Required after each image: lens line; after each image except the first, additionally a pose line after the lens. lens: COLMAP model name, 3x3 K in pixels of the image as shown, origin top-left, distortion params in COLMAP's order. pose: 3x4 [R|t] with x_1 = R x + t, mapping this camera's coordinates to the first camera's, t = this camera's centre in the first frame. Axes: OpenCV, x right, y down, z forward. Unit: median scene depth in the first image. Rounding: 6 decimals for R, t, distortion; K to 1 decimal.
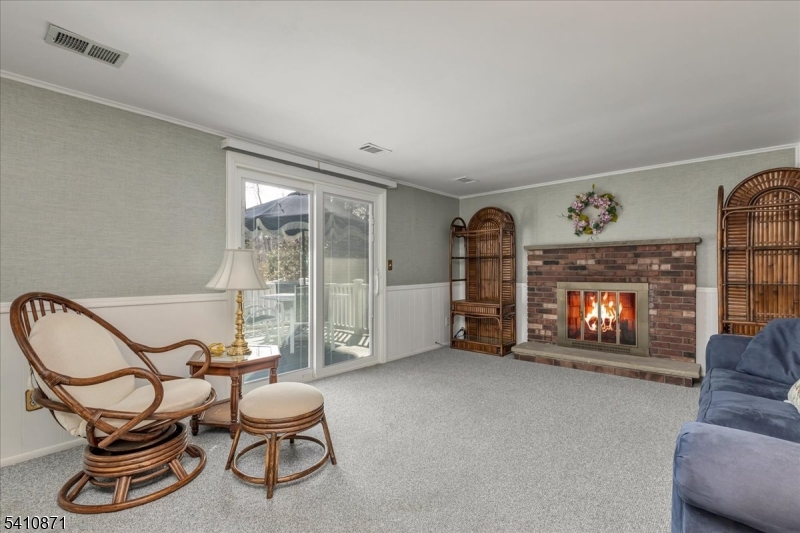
lens RADIAL K [[366.9, 0, 409.4], [0, 366.9, 267.1], [0, 0, 1]] dist [0.000522, 0.000063]
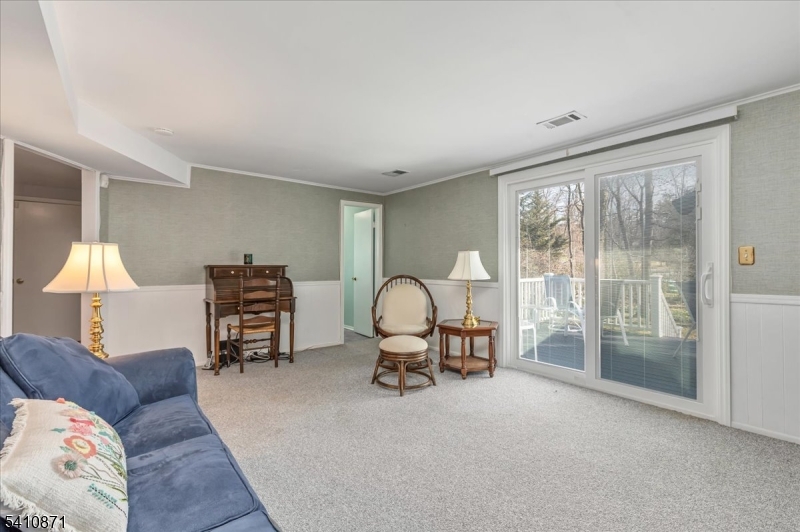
lens RADIAL K [[366.2, 0, 400.0], [0, 366.2, 266.0], [0, 0, 1]] dist [-0.000202, -0.000143]
pose [[-0.187323, 0.003143, -0.982293, 0.592853], [0.010988, 0.999939, 0.001104, 0.002385], [0.982237, -0.010586, -0.187346, 0.601373]]
